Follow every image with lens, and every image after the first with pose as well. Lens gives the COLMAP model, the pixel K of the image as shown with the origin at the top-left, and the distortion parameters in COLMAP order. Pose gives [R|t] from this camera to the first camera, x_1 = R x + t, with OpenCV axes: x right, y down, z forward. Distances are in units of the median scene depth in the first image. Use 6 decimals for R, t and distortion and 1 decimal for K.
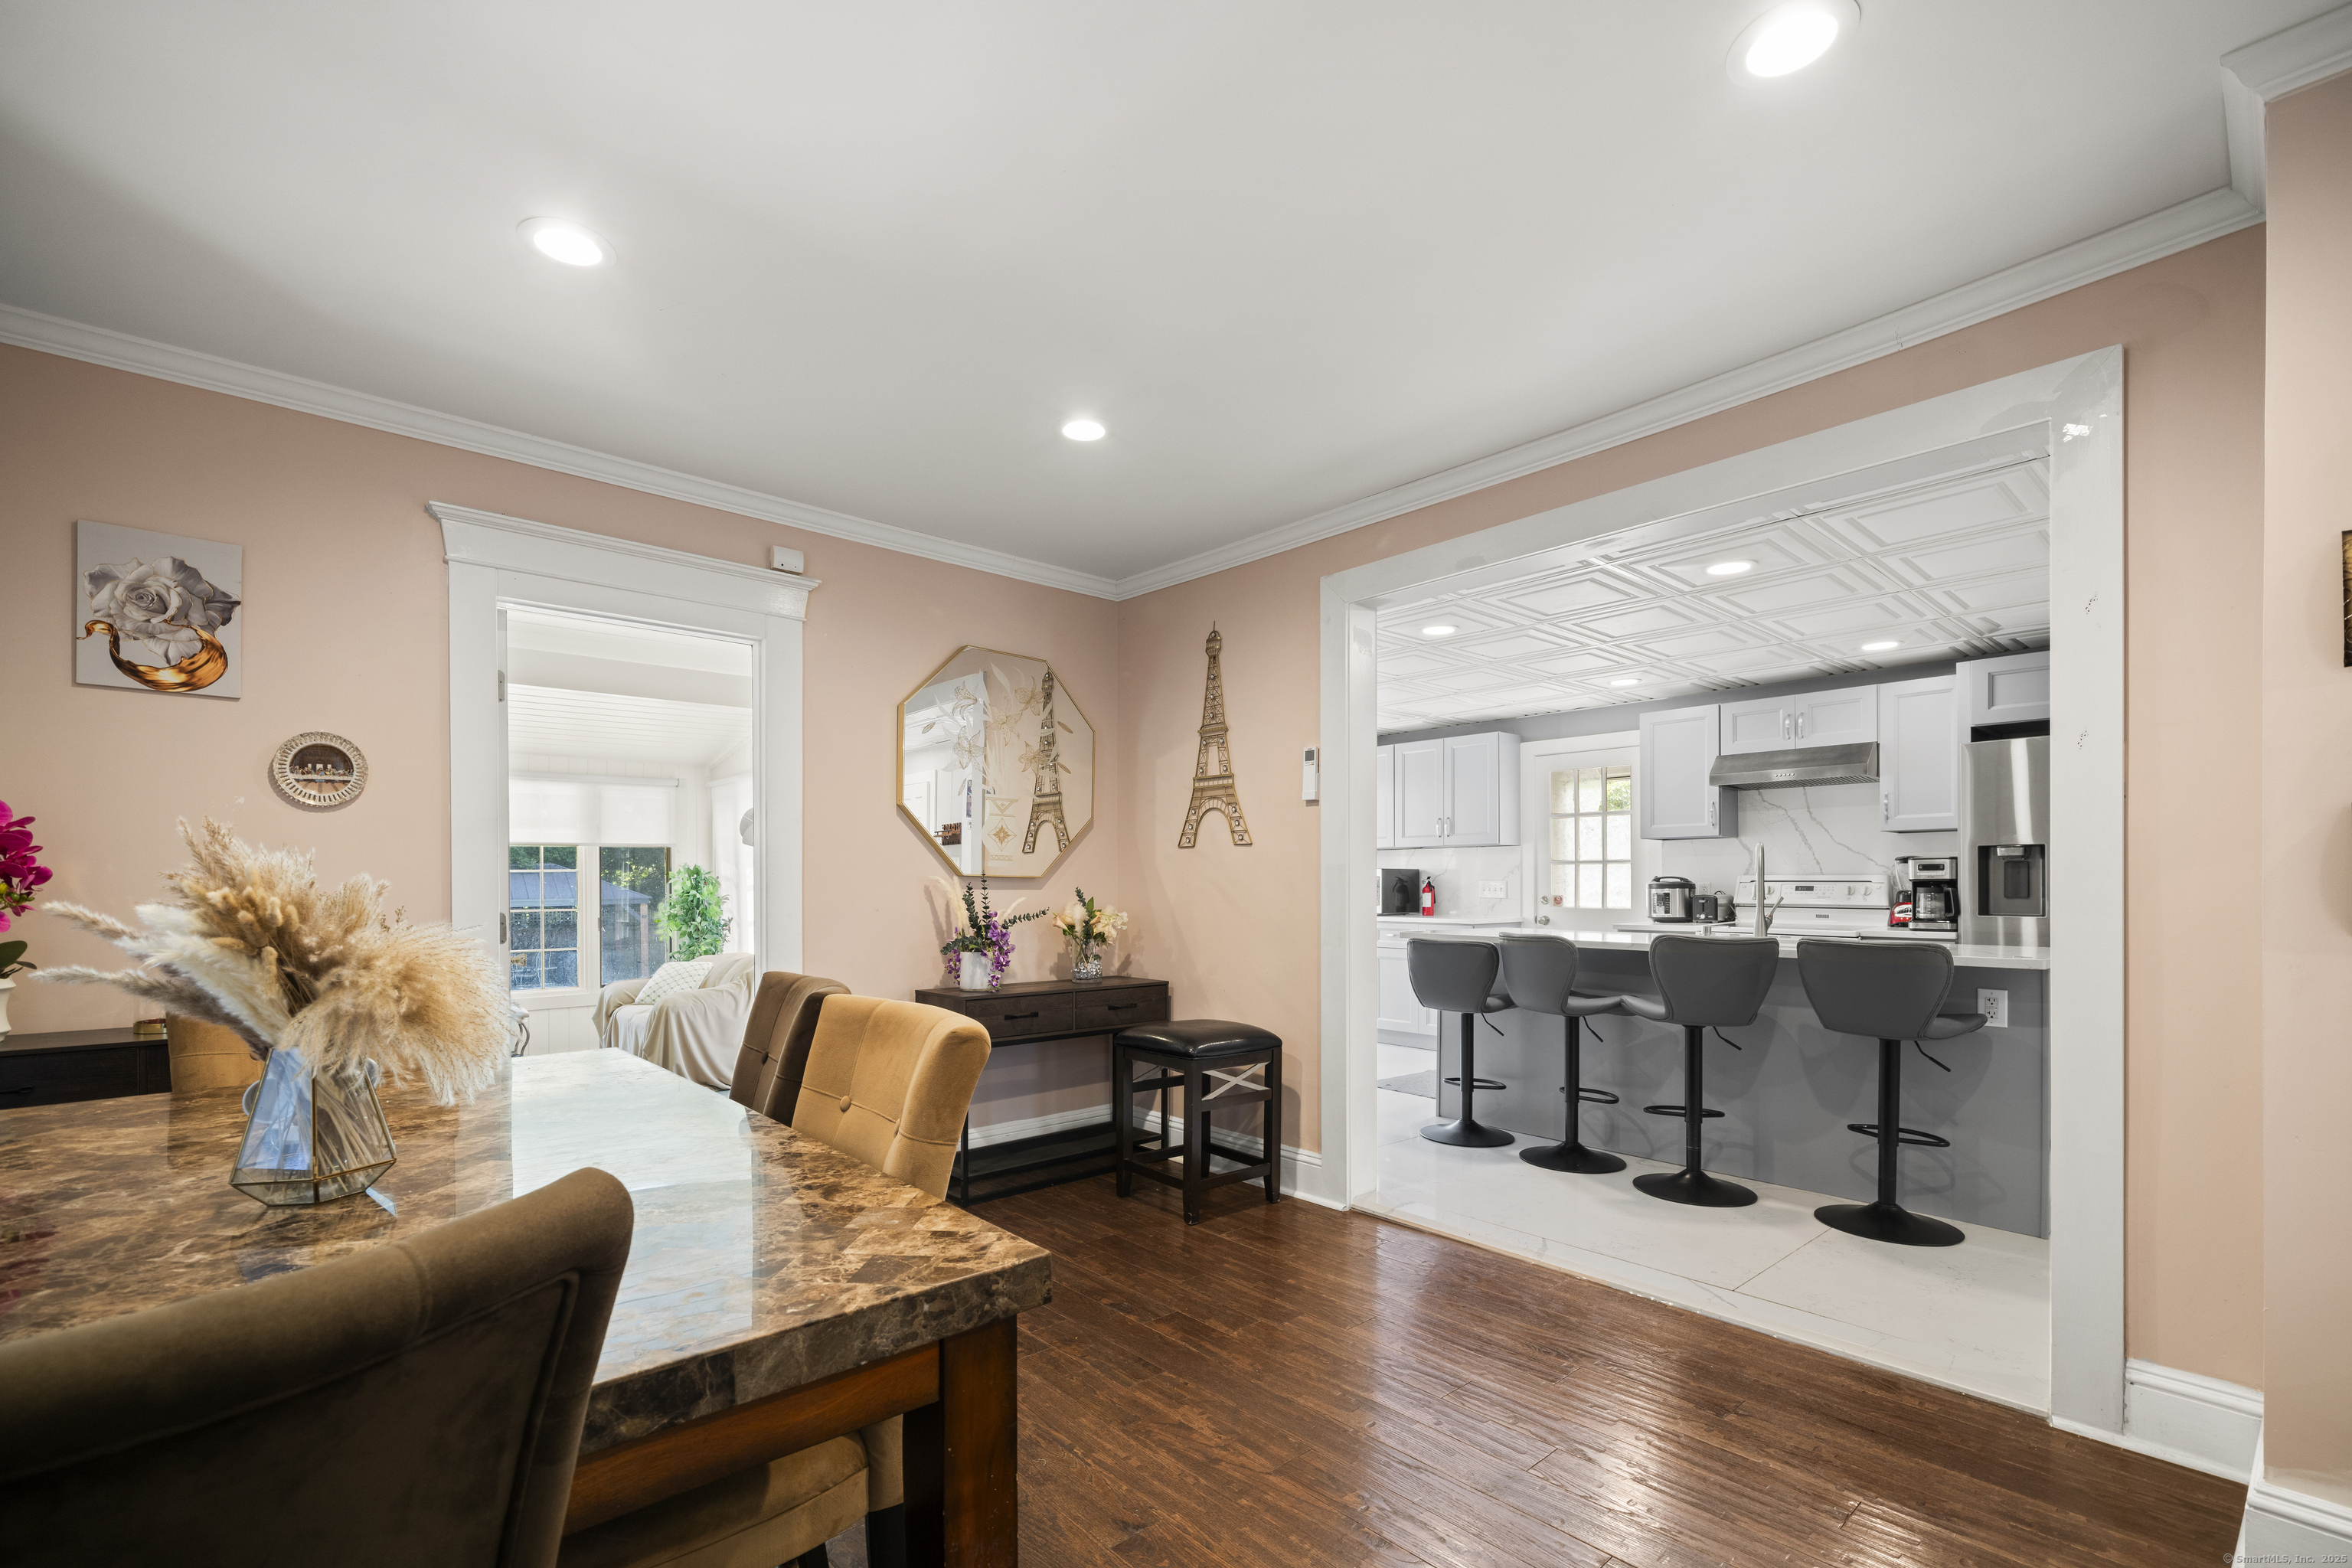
lens RADIAL K [[1021.2, 0, 1170.5], [0, 1021.2, 884.5], [0, 0, 1]] dist [0.000556, 0.000233]
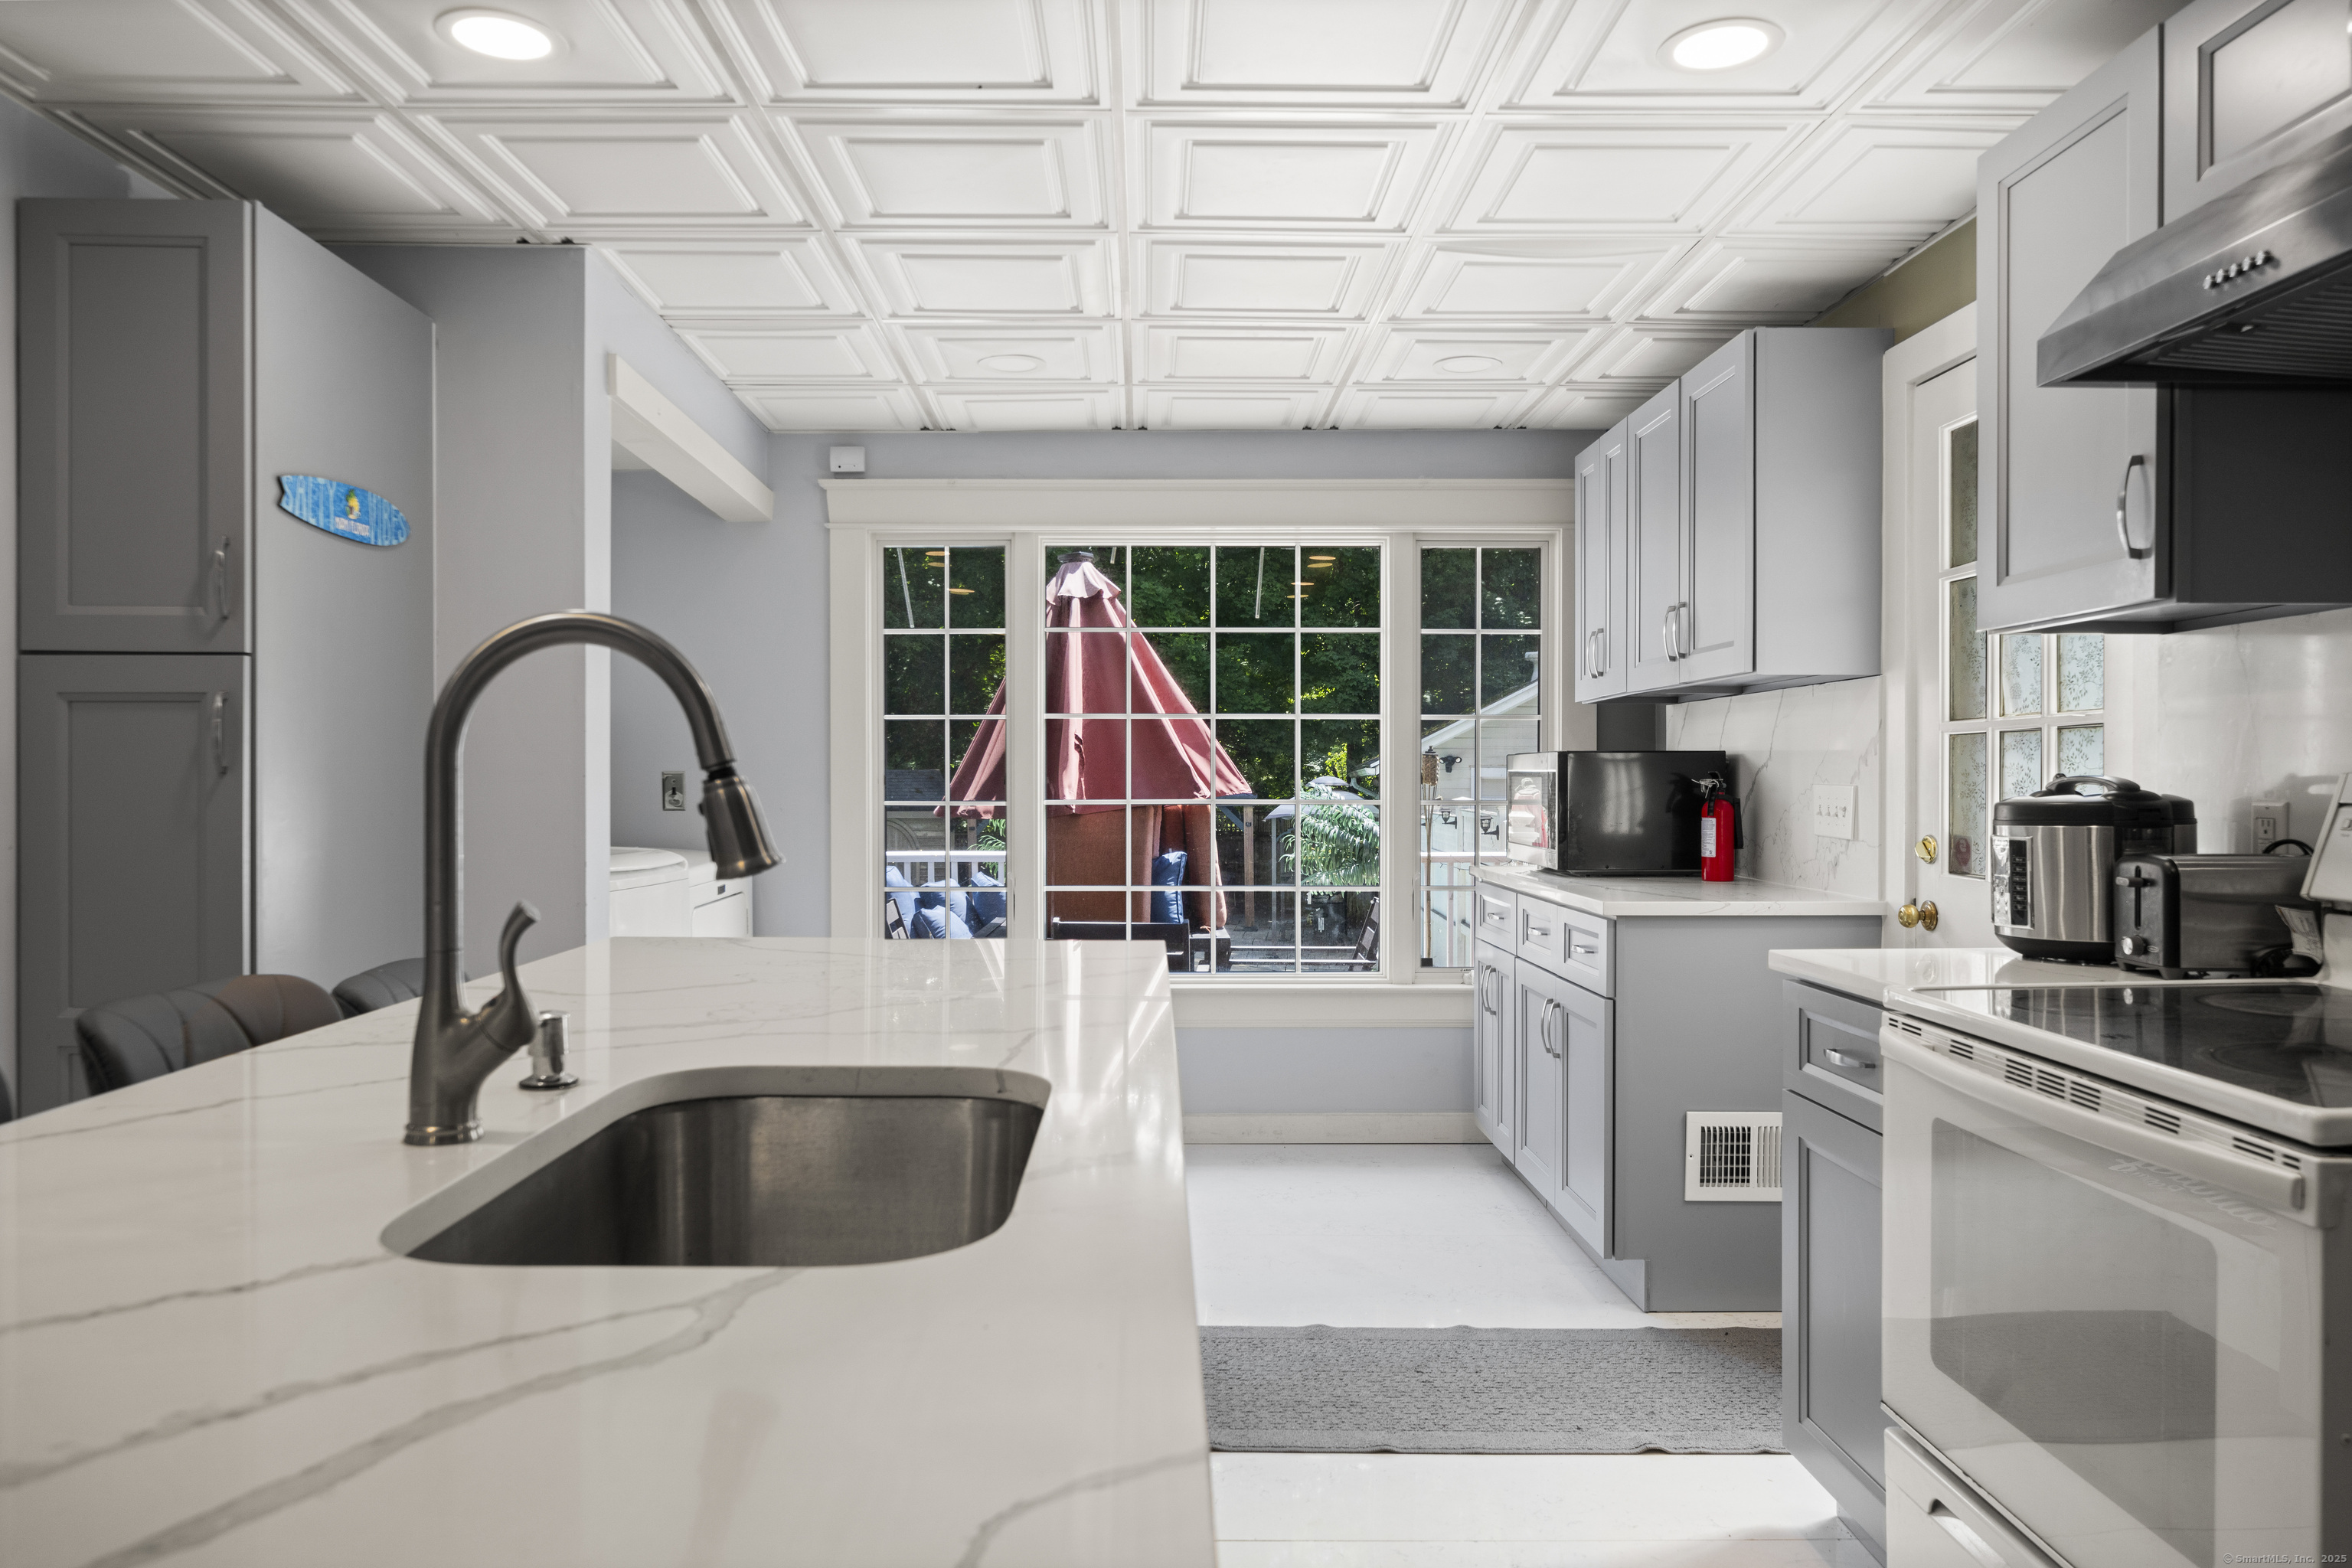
lens RADIAL K [[1577.1, 0, 1176.0], [0, 1577.1, 784.0], [0, 0, 1]] dist [0.005276, -0.001372]
pose [[0.760626, 0.005399, -0.649167, 0.870518], [-0.002651, 0.999983, 0.005211, -0.010875], [0.649184, -0.002243, 0.760628, 0.852241]]
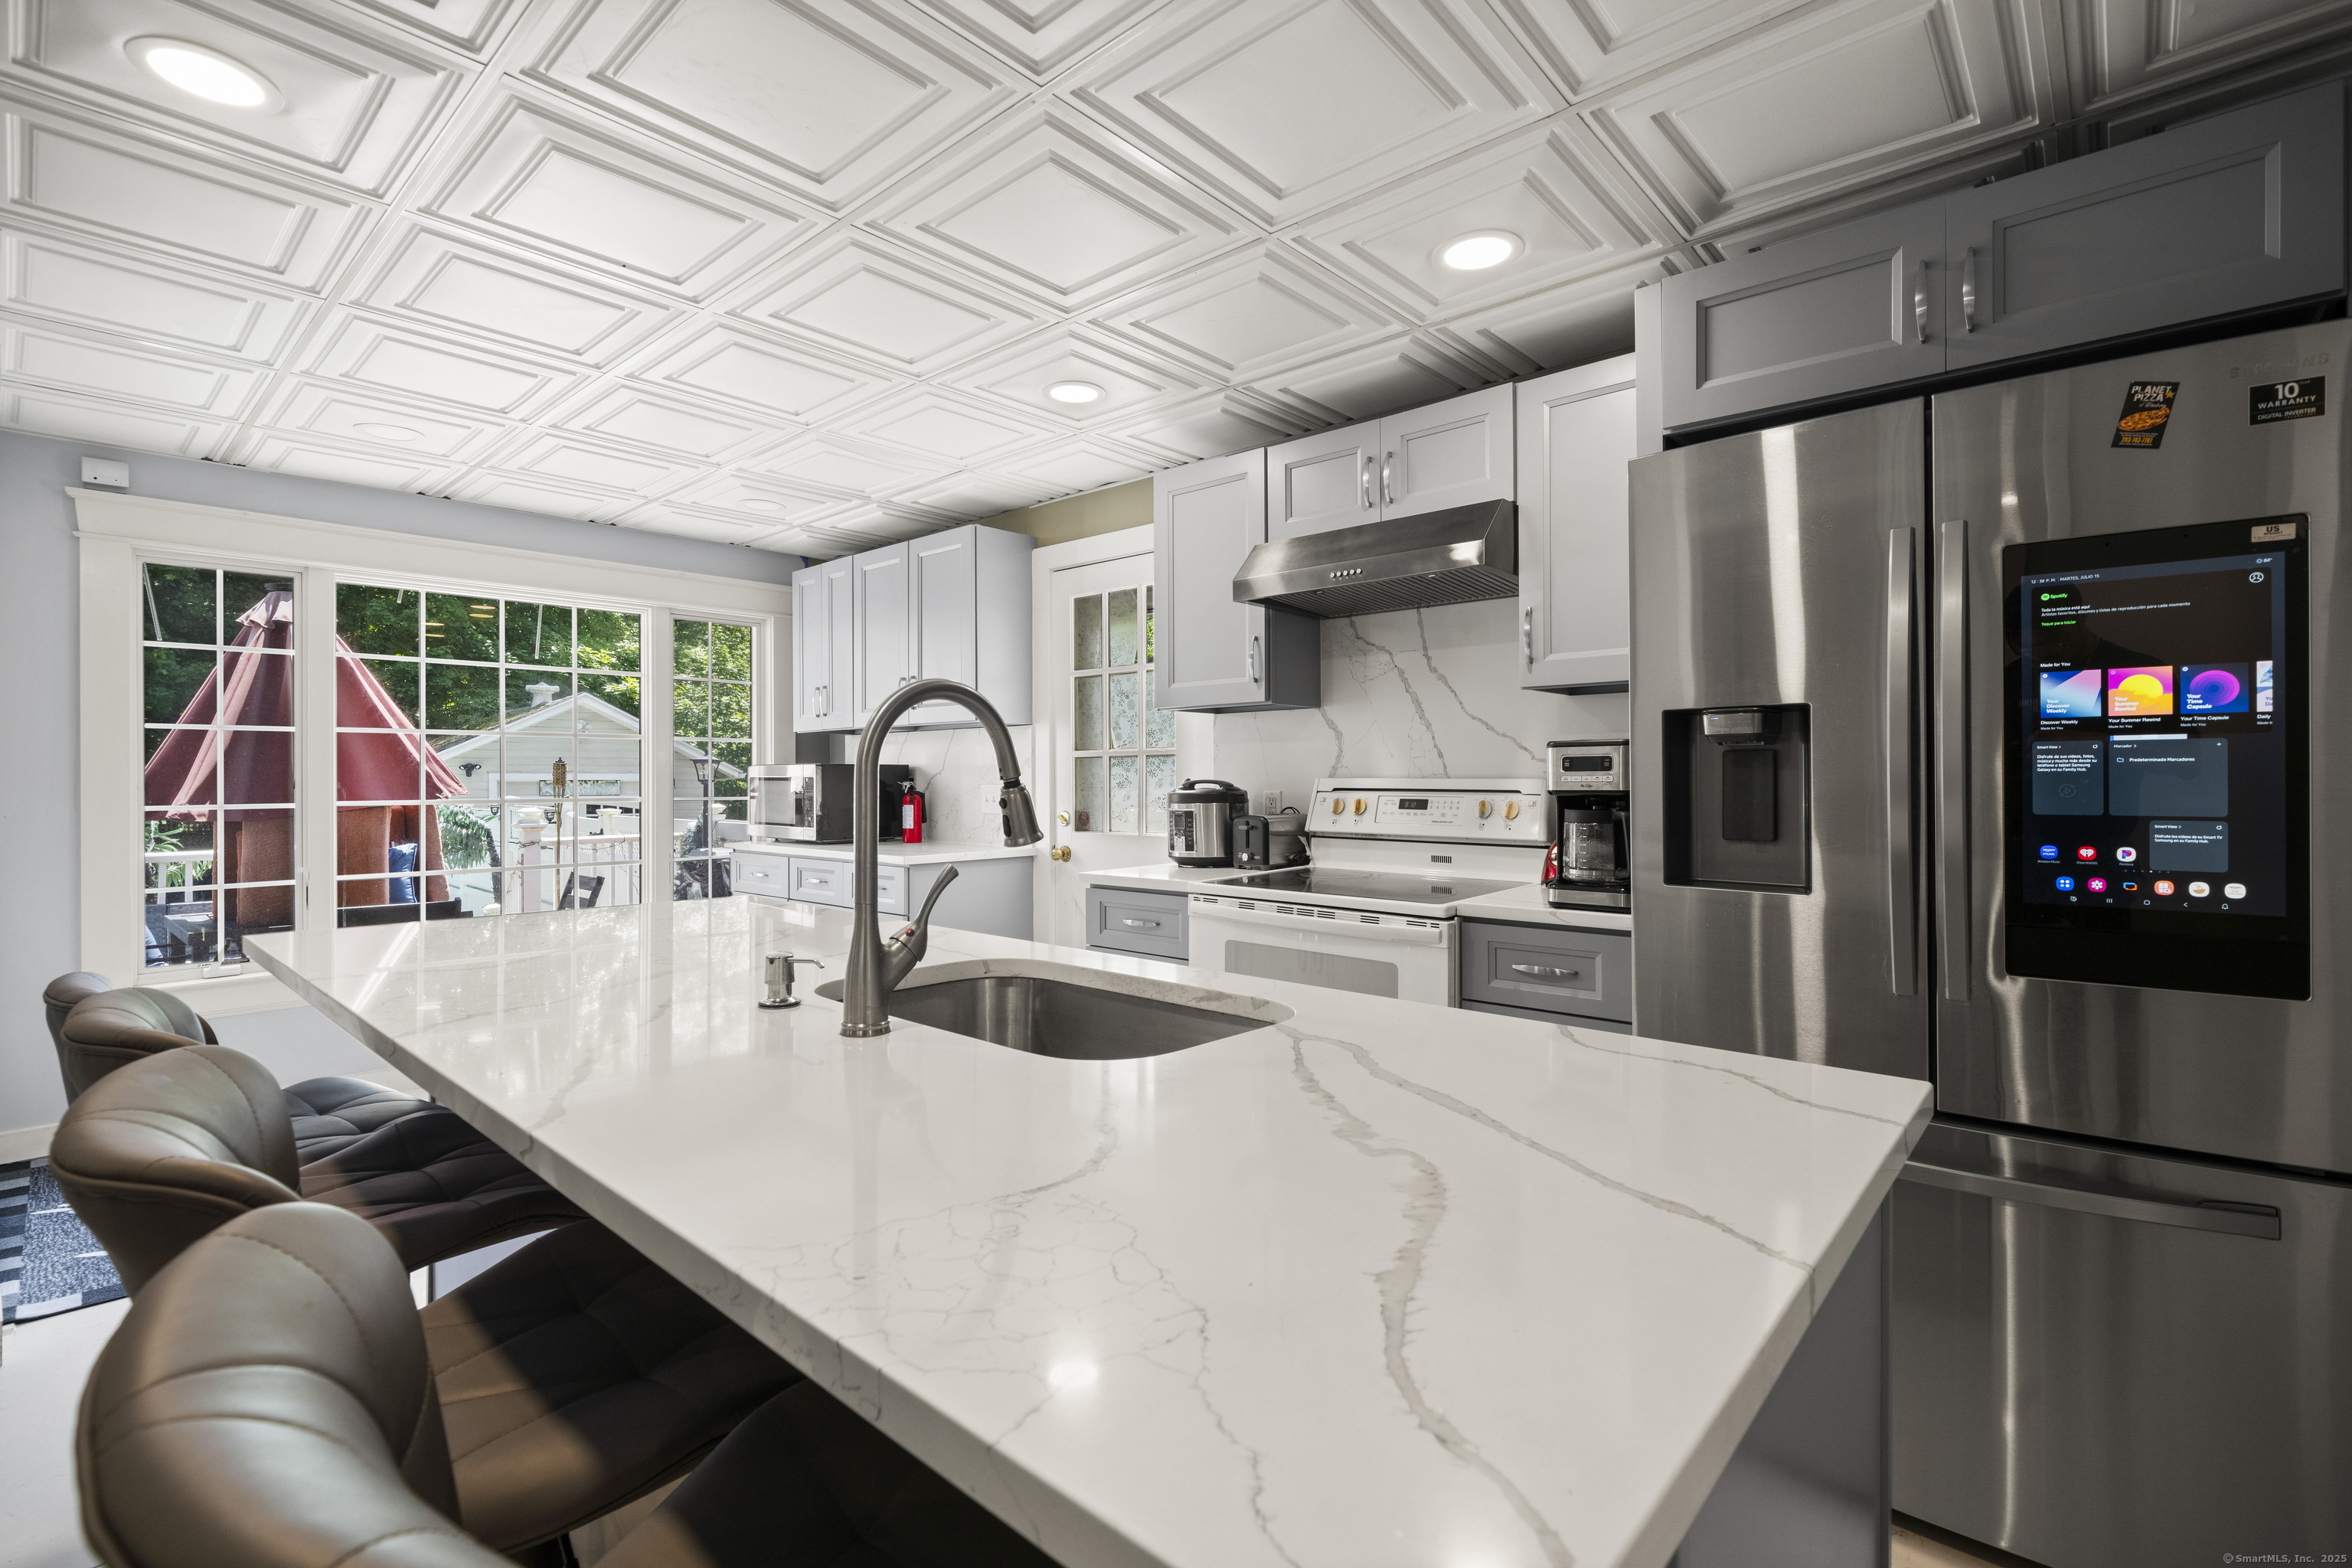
lens RADIAL K [[1051.6, 0, 1176.0], [0, 1051.6, 784.0], [0, 0, 1]] dist [-0.000497, -0.000229]
pose [[0.993512, -0.000460, 0.113729, 0.626388], [-0.000005, 0.999992, 0.004086, -0.012022], [-0.113730, -0.004060, 0.993503, 0.690709]]
